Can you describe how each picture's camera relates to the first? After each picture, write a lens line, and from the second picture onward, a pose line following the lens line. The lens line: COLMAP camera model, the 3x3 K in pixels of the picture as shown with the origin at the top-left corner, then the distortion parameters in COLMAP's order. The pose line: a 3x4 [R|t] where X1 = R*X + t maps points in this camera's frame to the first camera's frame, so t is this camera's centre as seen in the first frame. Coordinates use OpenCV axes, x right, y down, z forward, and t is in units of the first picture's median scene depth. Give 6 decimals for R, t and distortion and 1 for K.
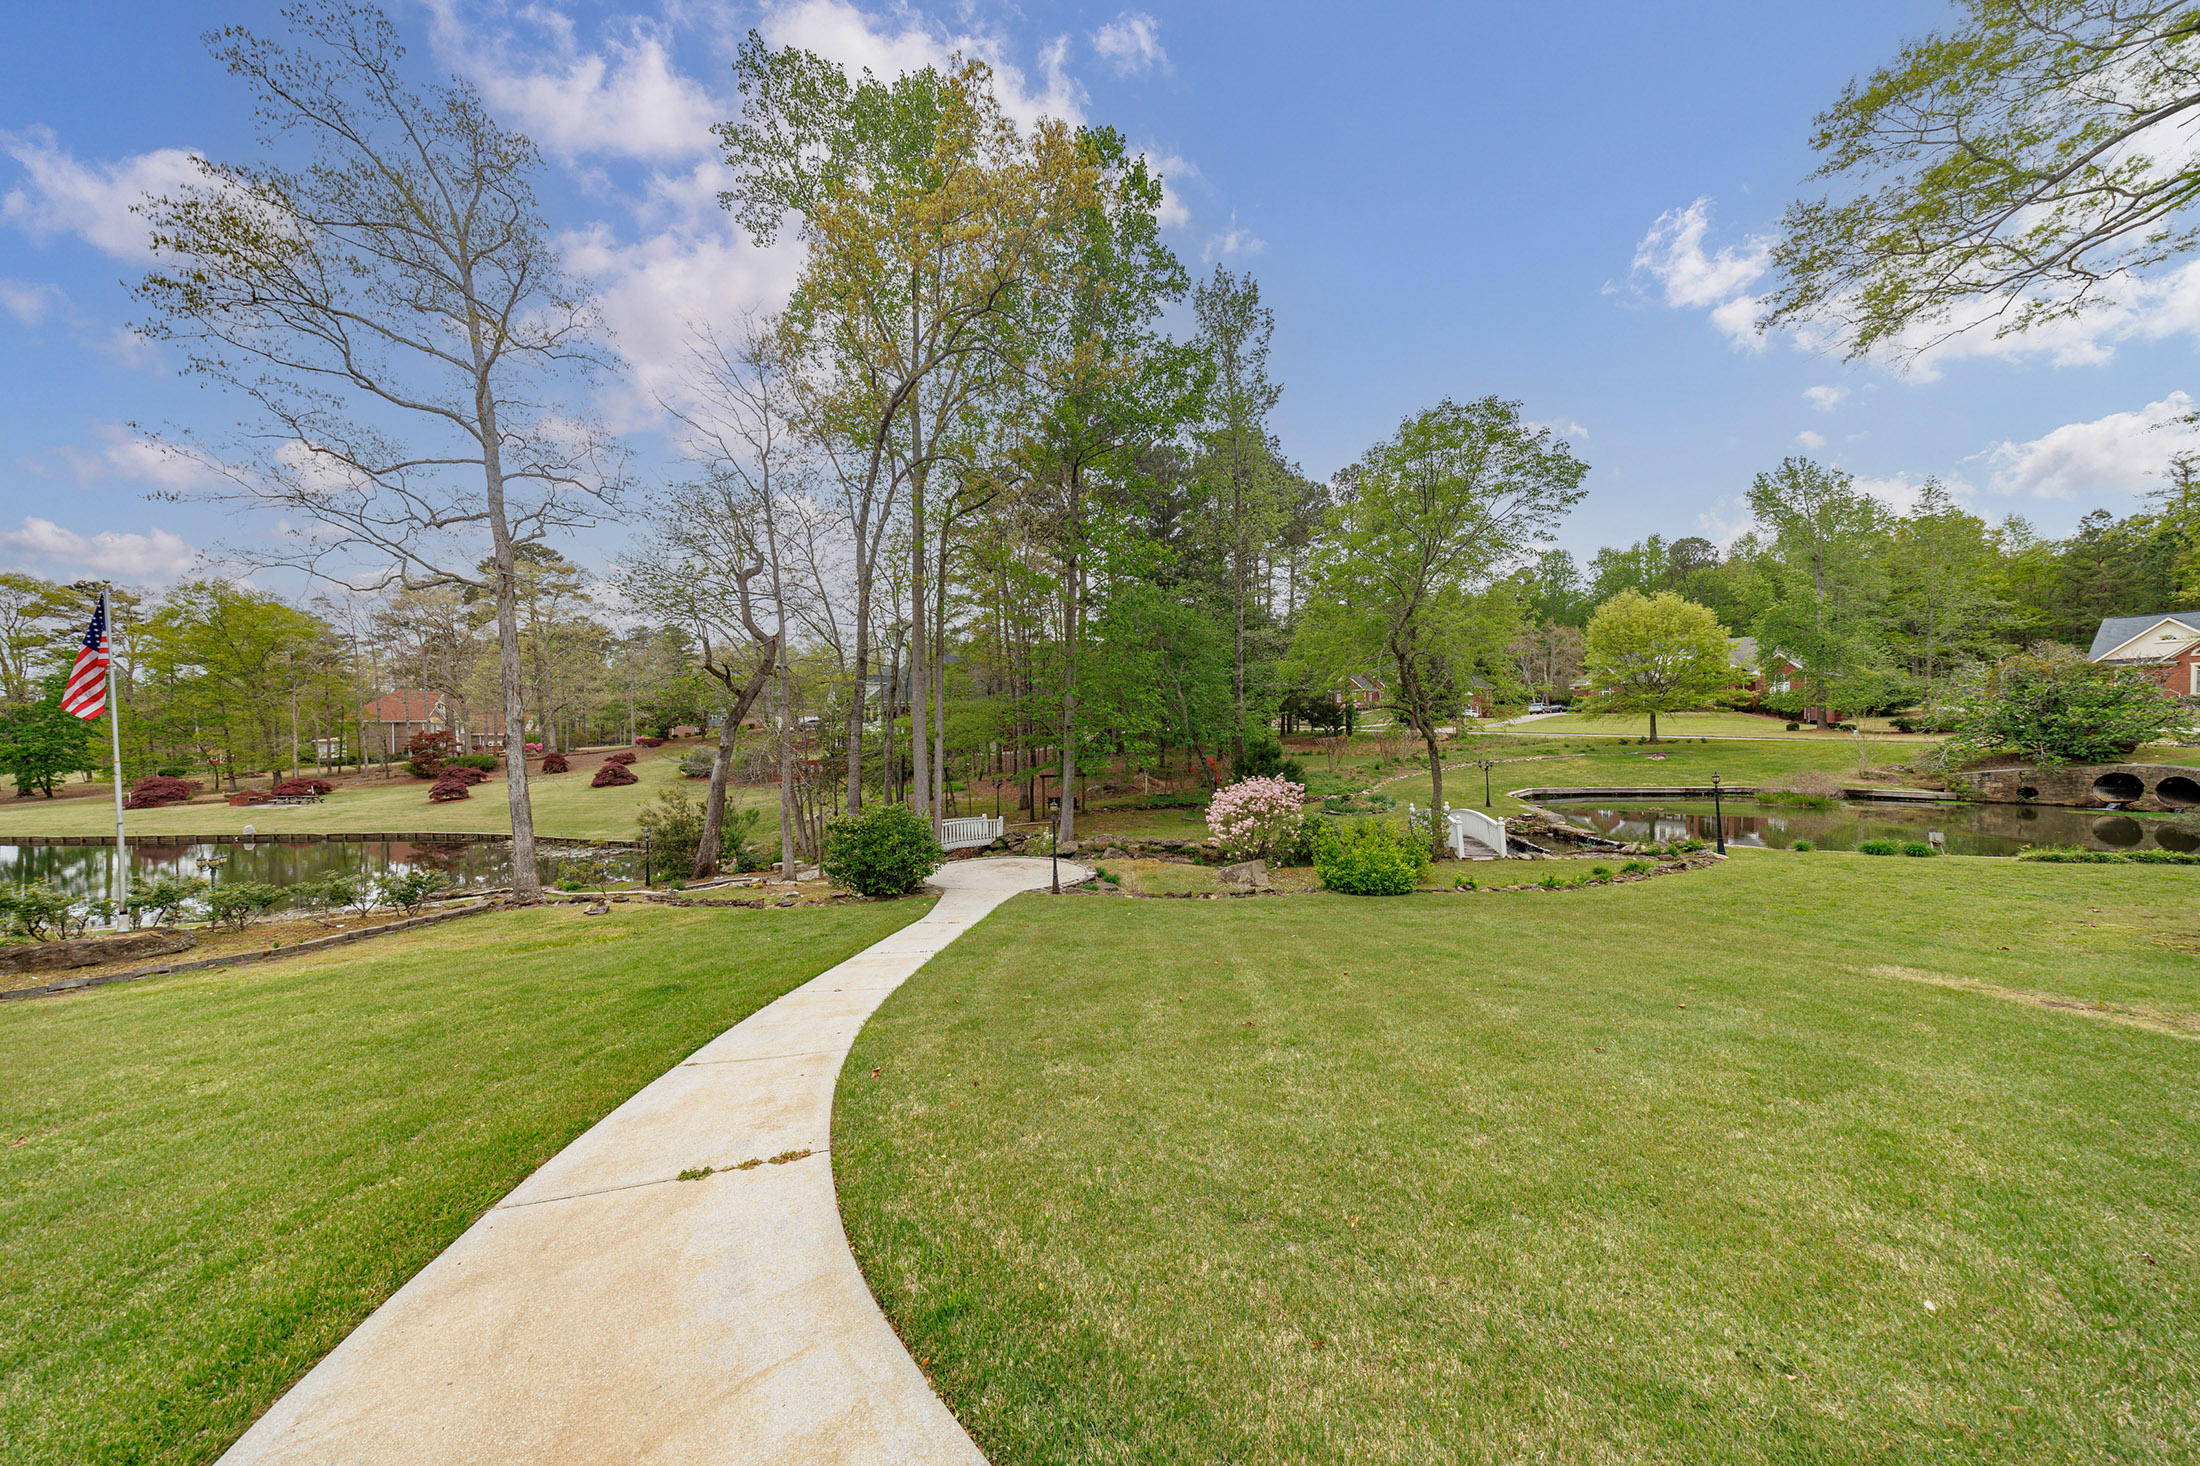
lens RADIAL K [[645.7, 0, 1100.0], [0, 645.7, 733.0], [0, 0, 1]] dist [0.000053, 0.000133]
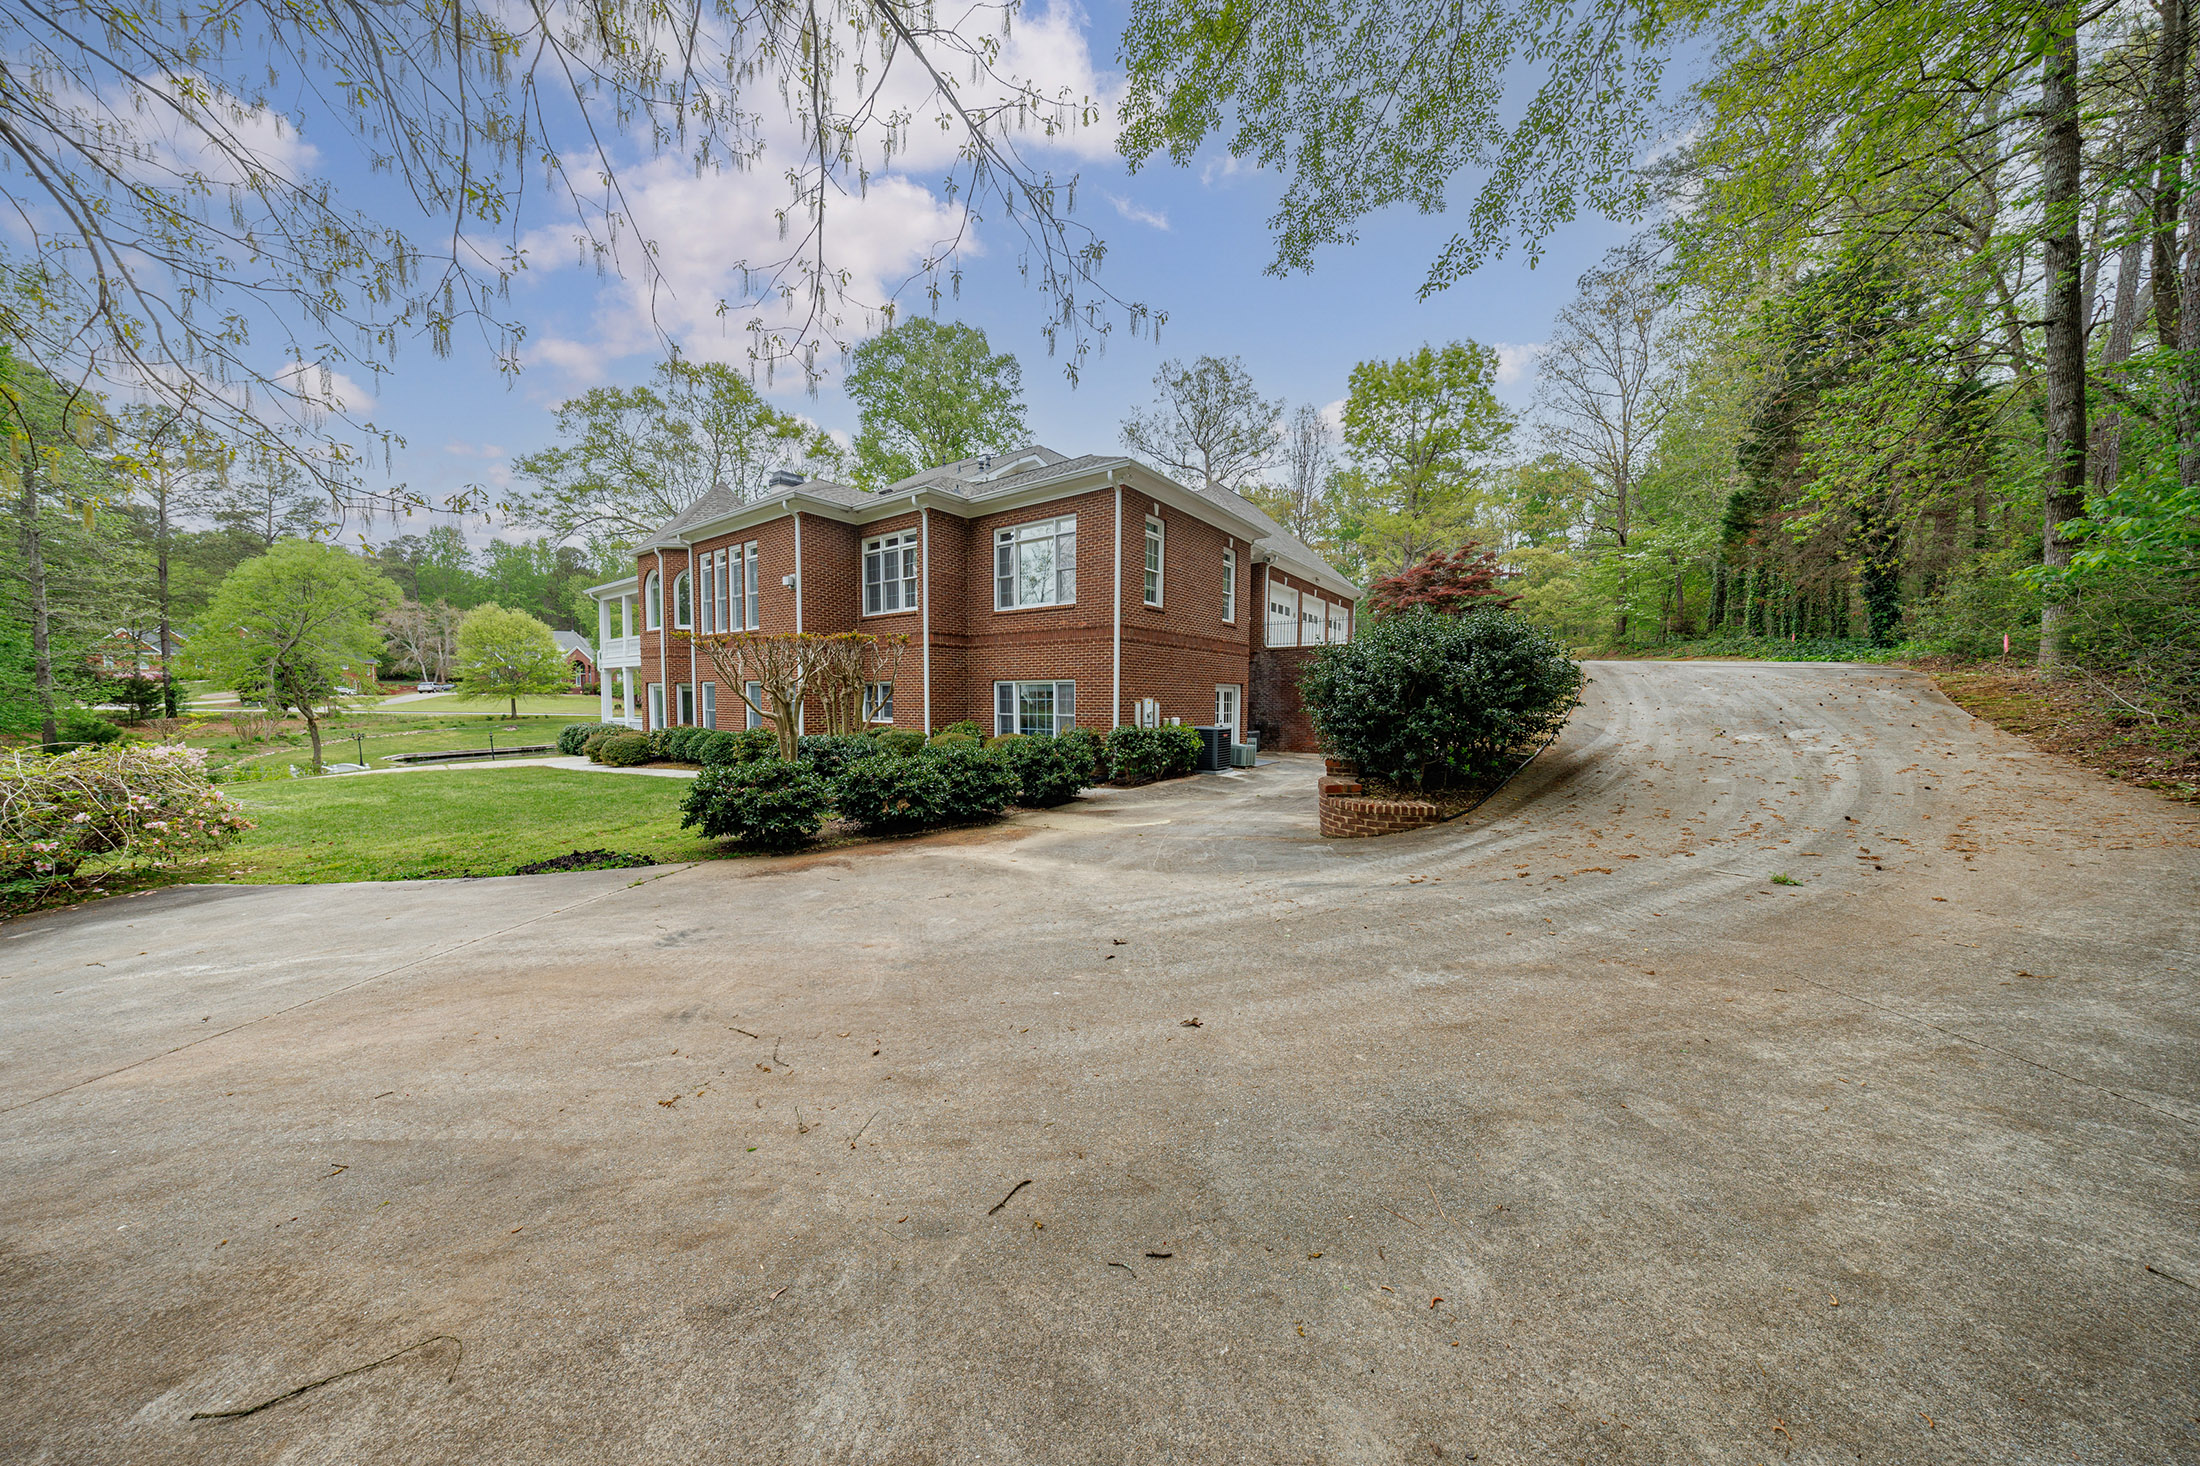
lens RADIAL K [[724.6, 0, 1100.0], [0, 724.6, 733.0], [0, 0, 1]] dist [-0.000278, -0.000018]
pose [[0.244010, -0.031790, 0.969252, -0.310092], [0.003740, 0.999486, 0.031840, 0.001620], [-0.969765, -0.004145, 0.244003, -0.554115]]
